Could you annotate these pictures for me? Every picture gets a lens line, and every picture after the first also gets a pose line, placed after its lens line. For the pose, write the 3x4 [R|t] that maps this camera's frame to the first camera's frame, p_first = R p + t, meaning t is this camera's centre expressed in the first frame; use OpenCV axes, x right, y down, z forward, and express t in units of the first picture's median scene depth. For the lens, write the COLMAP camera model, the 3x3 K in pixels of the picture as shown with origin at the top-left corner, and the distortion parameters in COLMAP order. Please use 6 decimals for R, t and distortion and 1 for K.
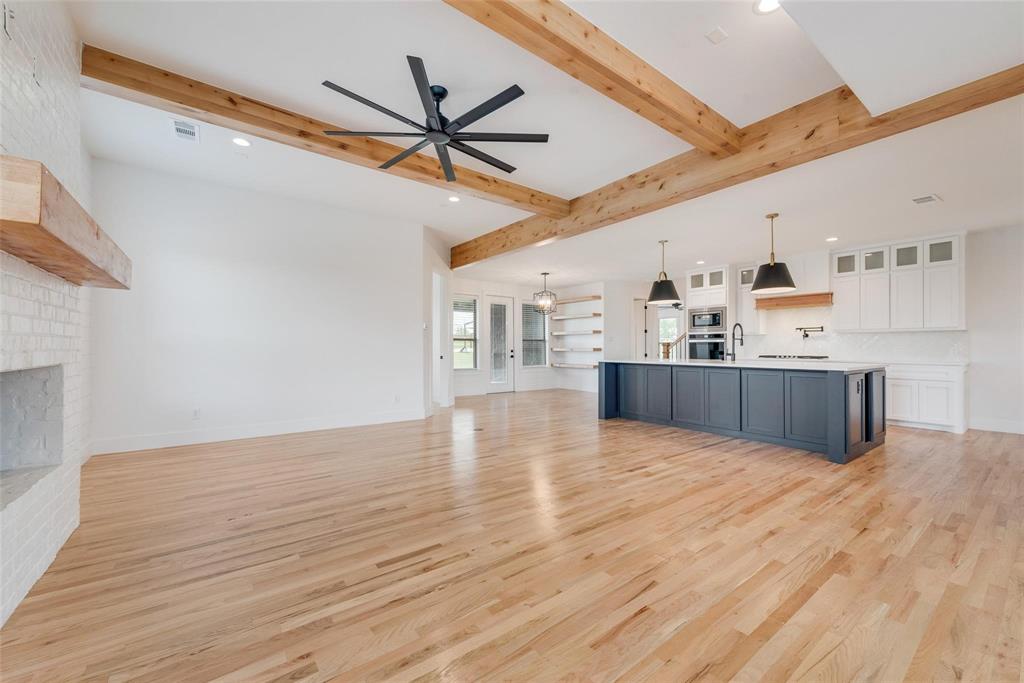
lens RADIAL K [[402.8, 0, 507.9], [0, 402.8, 345.2], [0, 0, 1]] dist [0.002768, -0.000722]
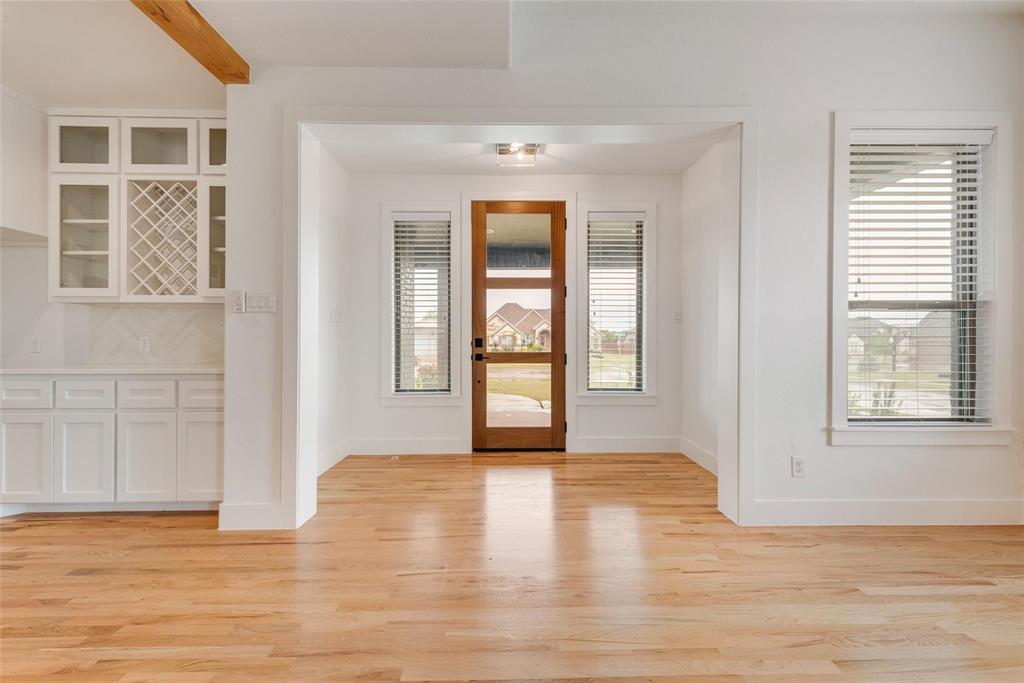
lens RADIAL K [[402.8, 0, 511.6], [0, 402.8, 343.5], [0, 0, 1]] dist [0.002768, -0.000722]
pose [[-0.818503, -0.007239, 0.574457, 0.096339], [-0.008935, 0.999960, -0.000130, 0.003873], [-0.574433, -0.005239, -0.818535, 0.482047]]
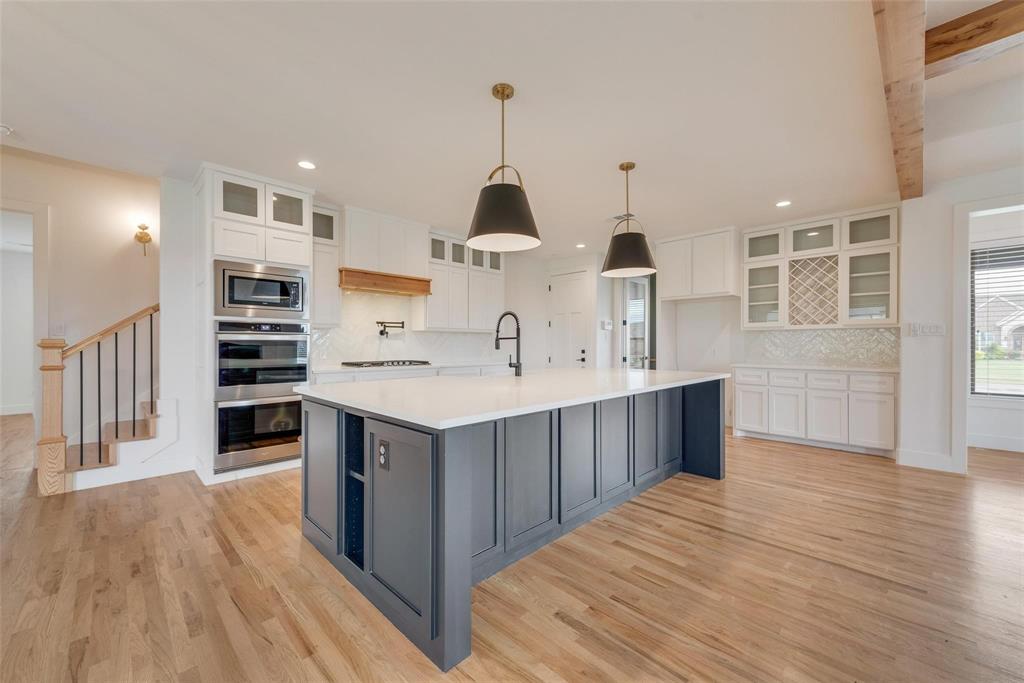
lens RADIAL K [[402.8, 0, 510.4], [0, 402.8, 344.5], [0, 0, 1]] dist [0.002768, -0.000722]
pose [[-0.149960, -0.005296, 0.988678, -0.009403], [-0.007207, 0.999965, 0.004263, -0.008180], [-0.988666, -0.006486, -0.149993, 1.054237]]
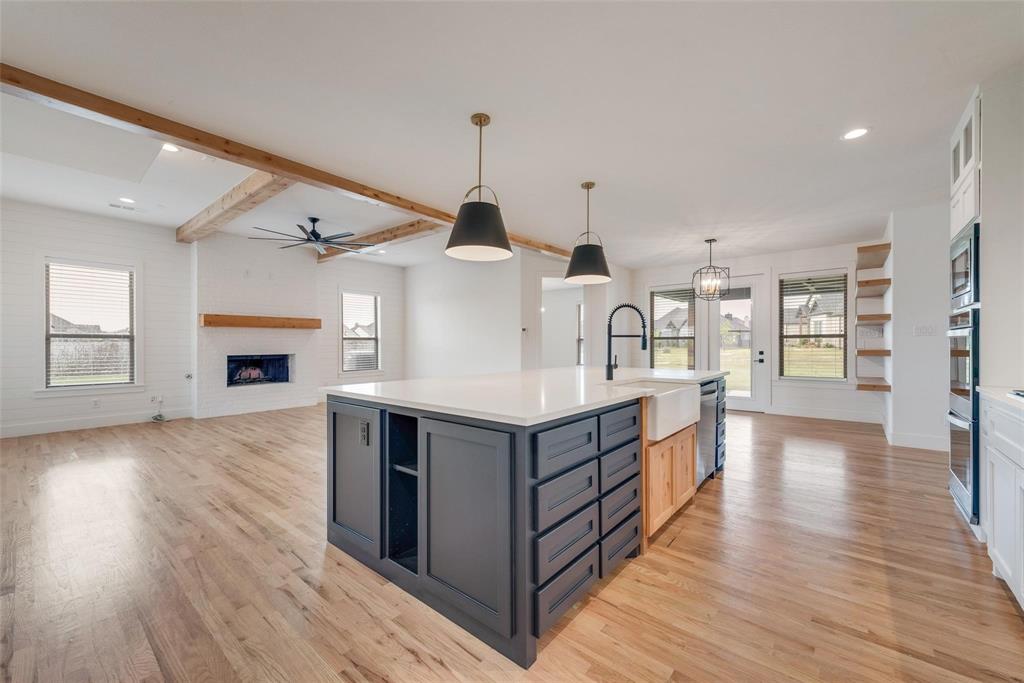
lens RADIAL K [[402.8, 0, 516.0], [0, 402.8, 349.4], [0, 0, 1]] dist [0.002768, -0.000722]
pose [[0.244654, 0.004758, -0.969599, 0.973960], [0.010853, 0.999912, 0.007645, -0.002583], [0.969550, -0.012393, 0.244581, 0.730233]]
